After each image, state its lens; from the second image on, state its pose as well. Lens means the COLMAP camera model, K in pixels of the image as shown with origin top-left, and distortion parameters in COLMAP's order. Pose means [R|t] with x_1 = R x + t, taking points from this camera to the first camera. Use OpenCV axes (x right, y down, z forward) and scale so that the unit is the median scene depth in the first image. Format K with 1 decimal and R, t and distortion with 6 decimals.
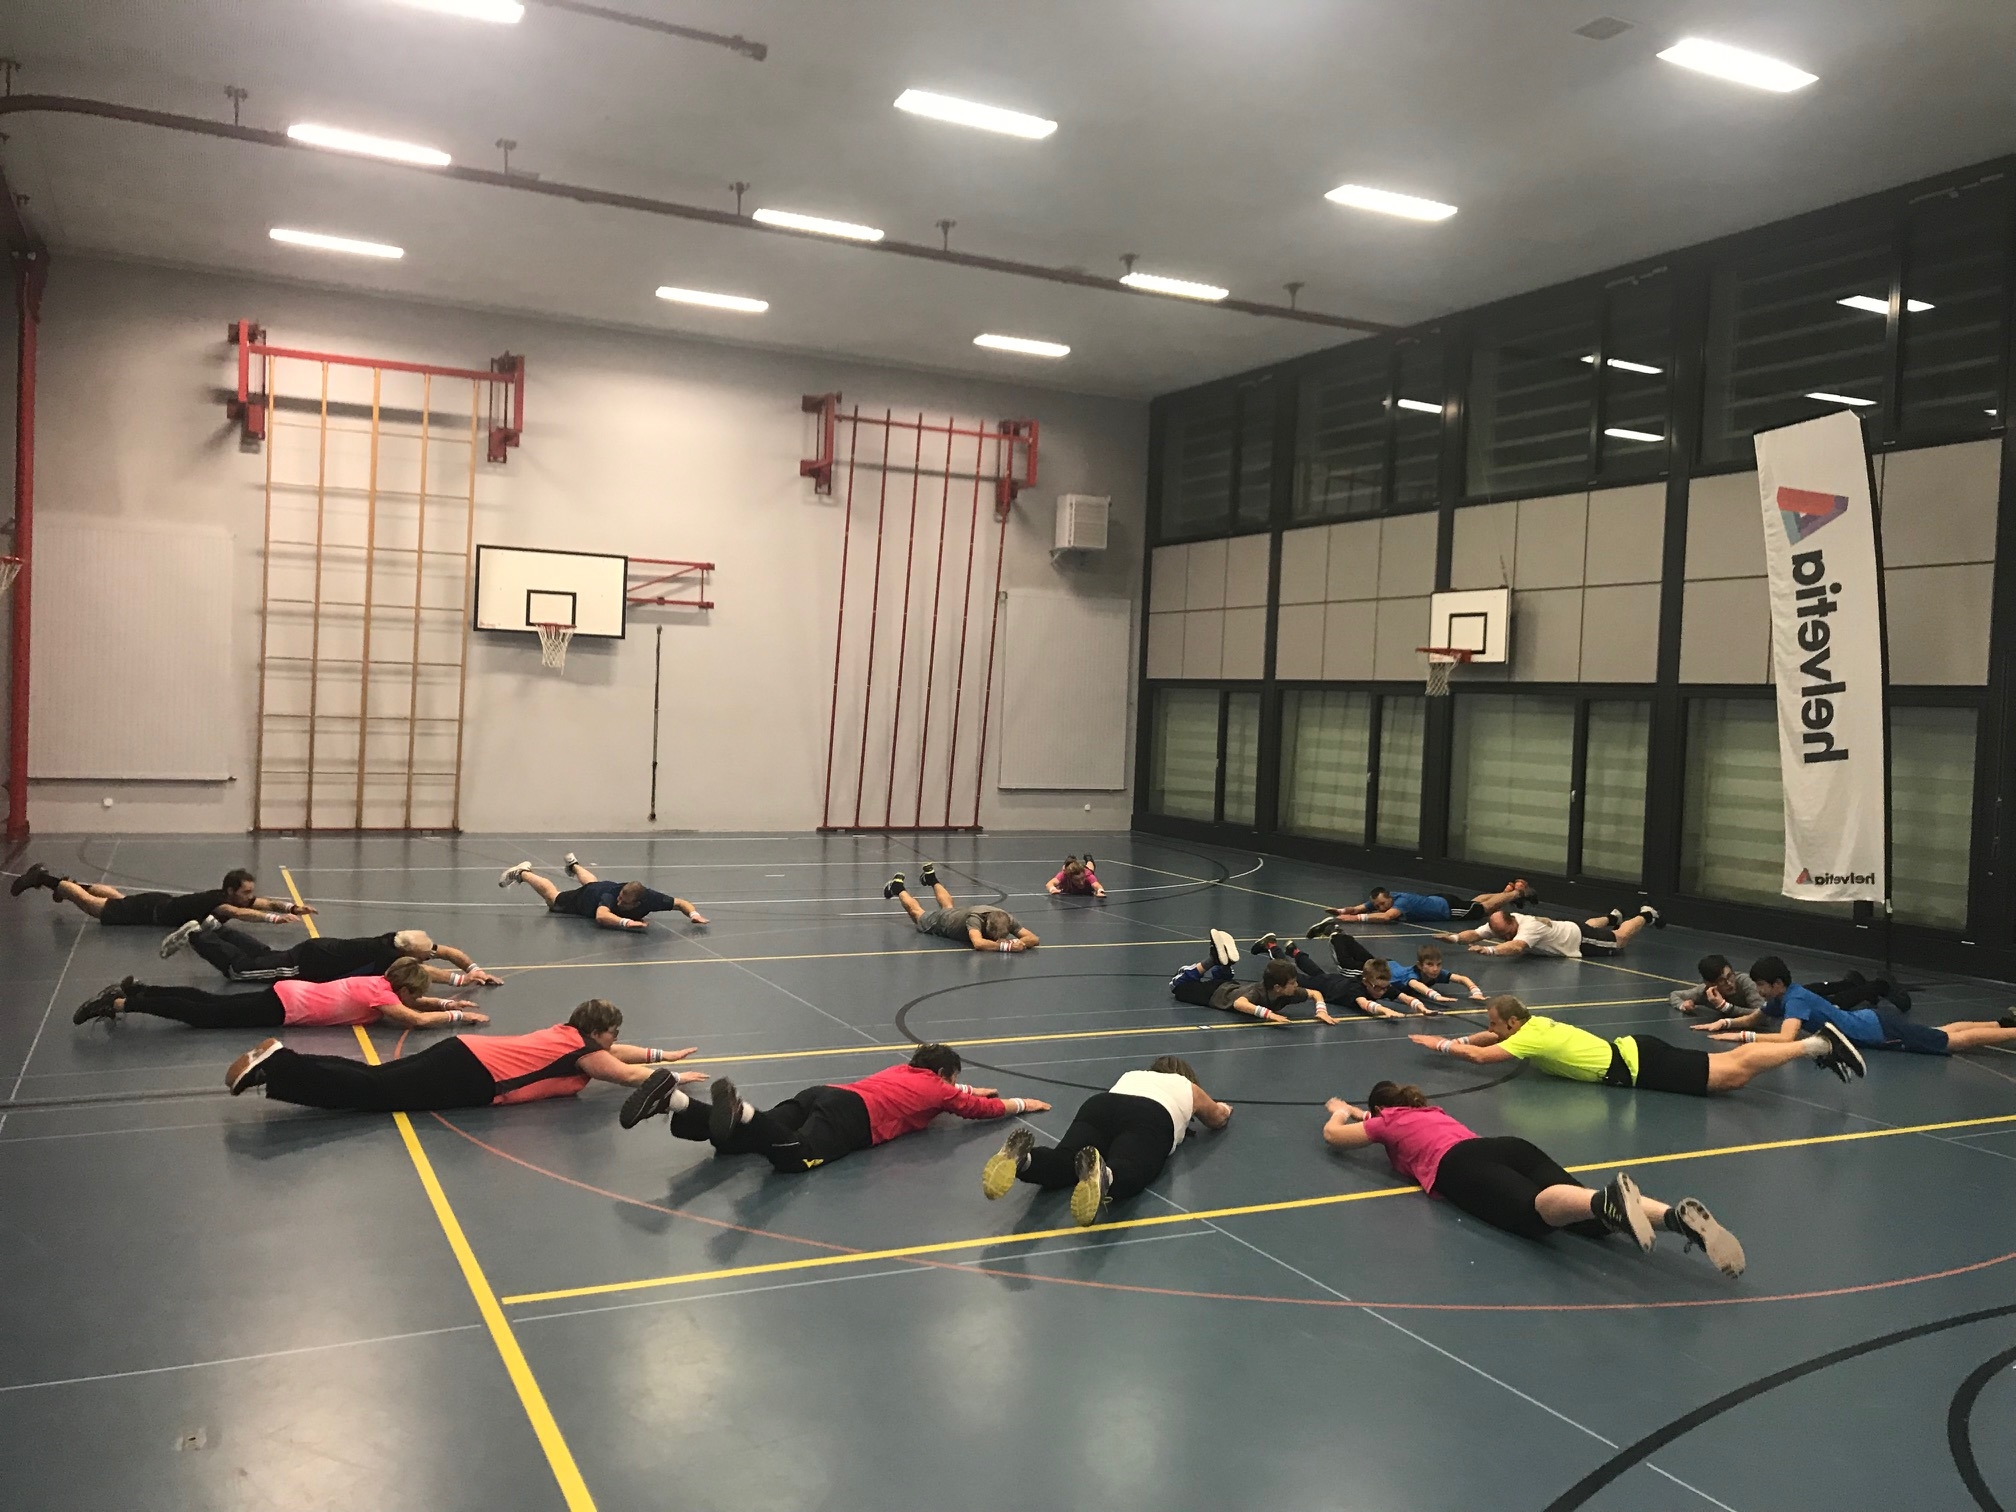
lens RADIAL K [[1633.2, 0, 1020.3], [0, 1633.2, 749.2], [0, 0, 1]] dist [0.026027, -0.020755]
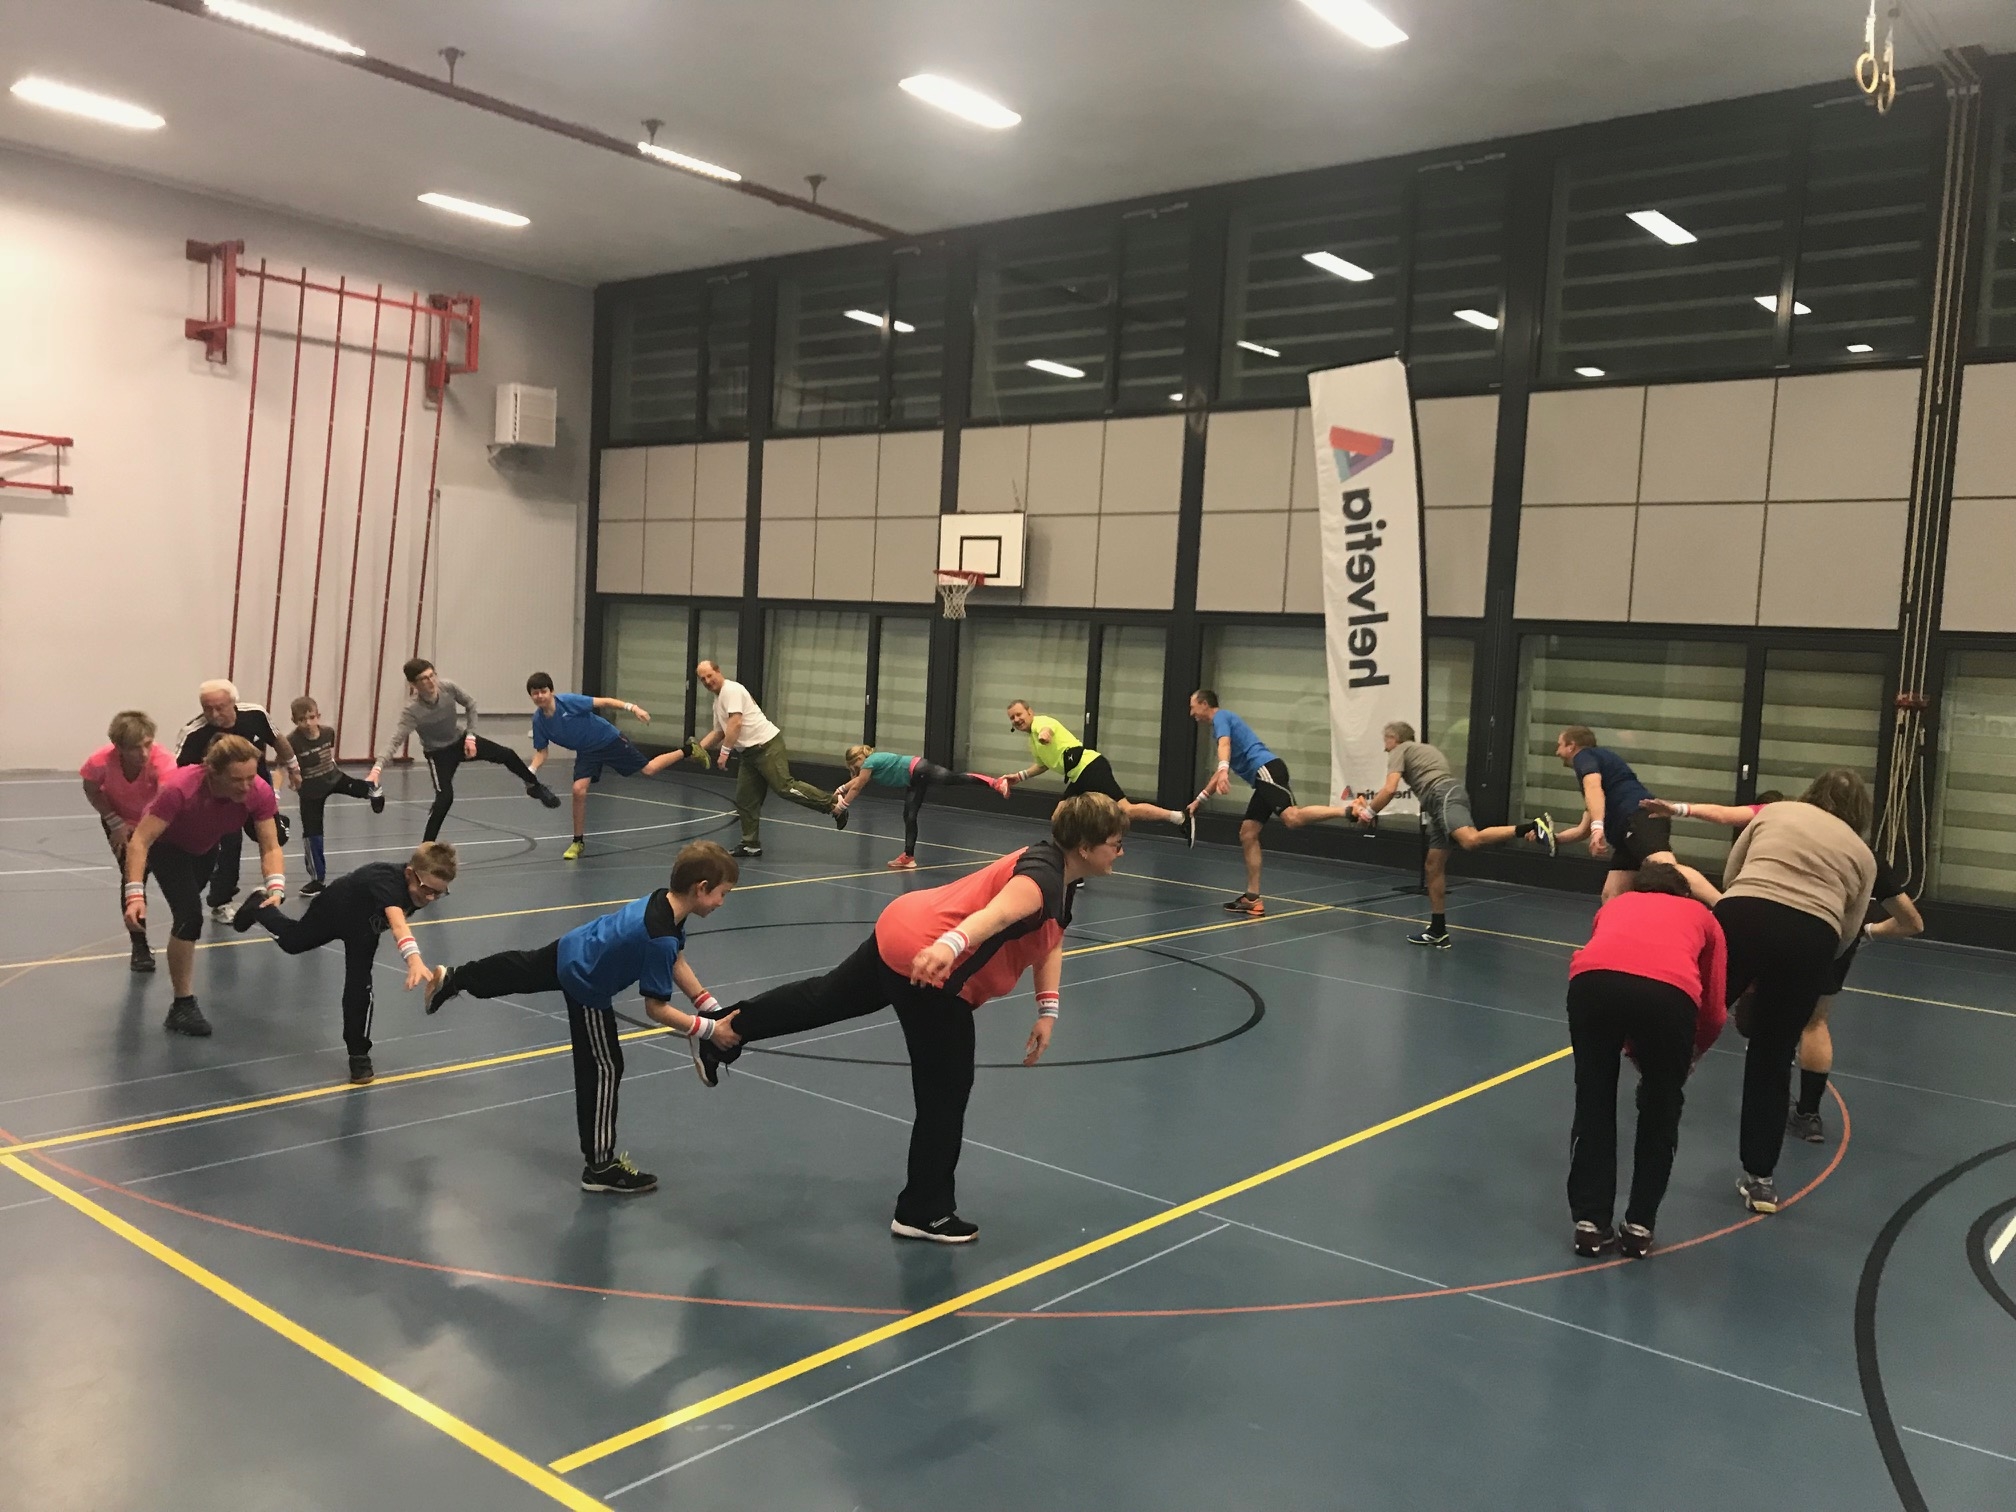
lens RADIAL K [[1633.2, 0, 1007.5], [0, 1633.2, 750.0], [0, 0, 1]] dist [0.026027, -0.020755]
pose [[0.916626, -0.017424, 0.399365, -0.104802], [-0.003209, 0.998697, 0.050939, -0.003126], [-0.399732, -0.047974, 0.915376, 0.073387]]
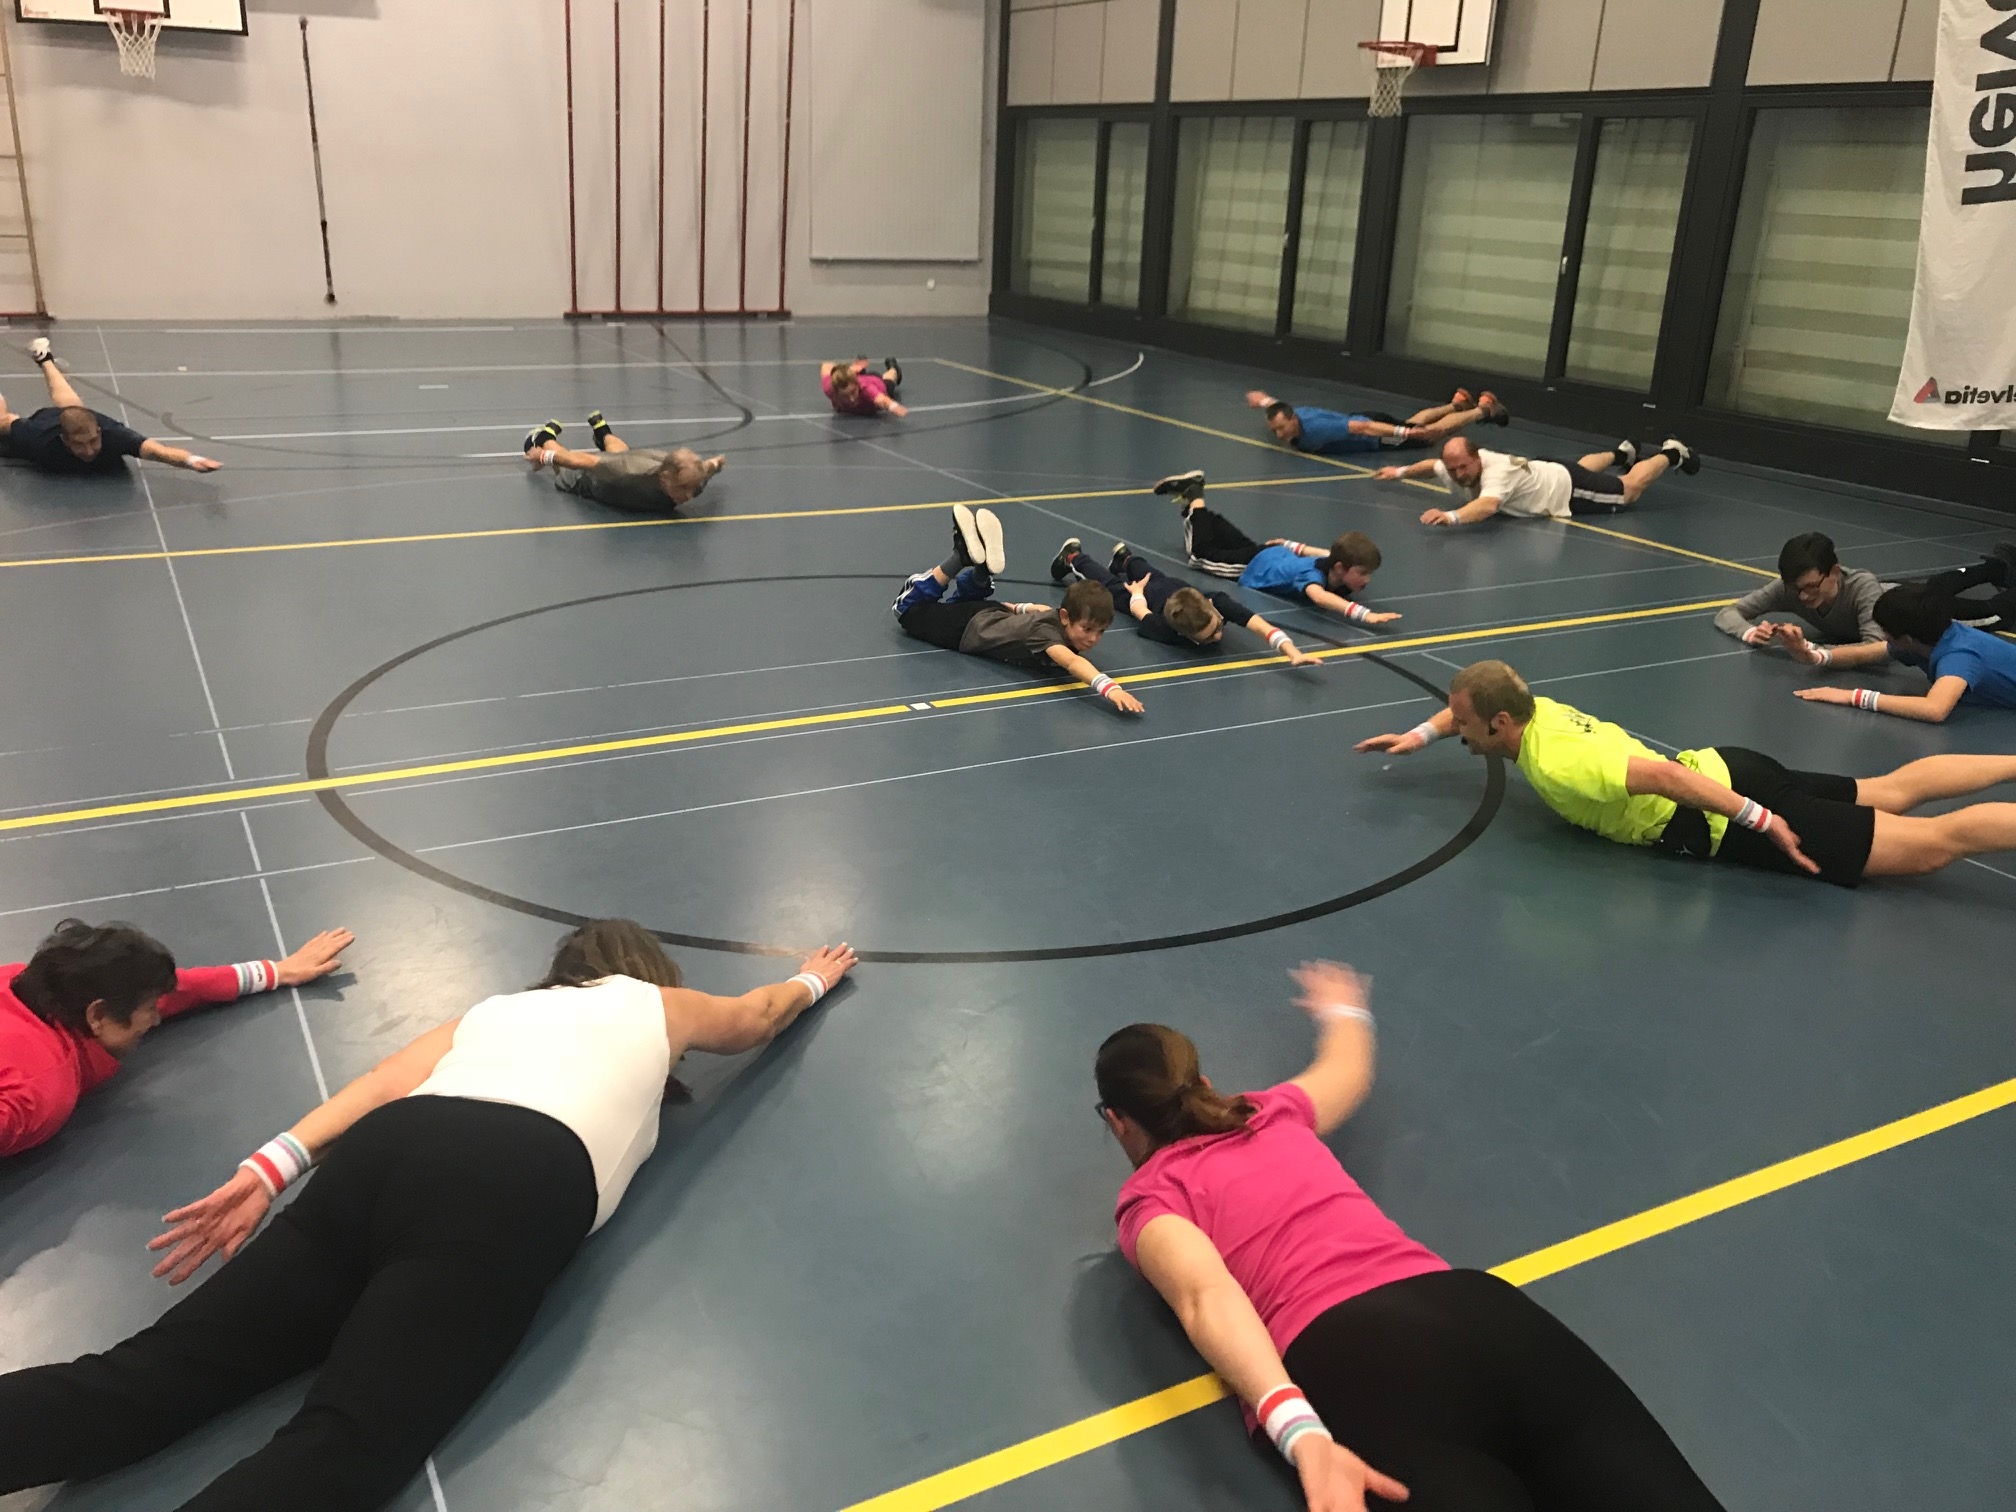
lens RADIAL K [[1633.2, 0, 1015.5], [0, 1633.2, 740.5], [0, 0, 1]] dist [0.026027, -0.020755]
pose [[0.999279, -0.013380, 0.035535, 0.065401], [0.001939, 0.952614, 0.304175, 0.007596], [-0.037921, -0.303887, 0.951953, 0.243890]]
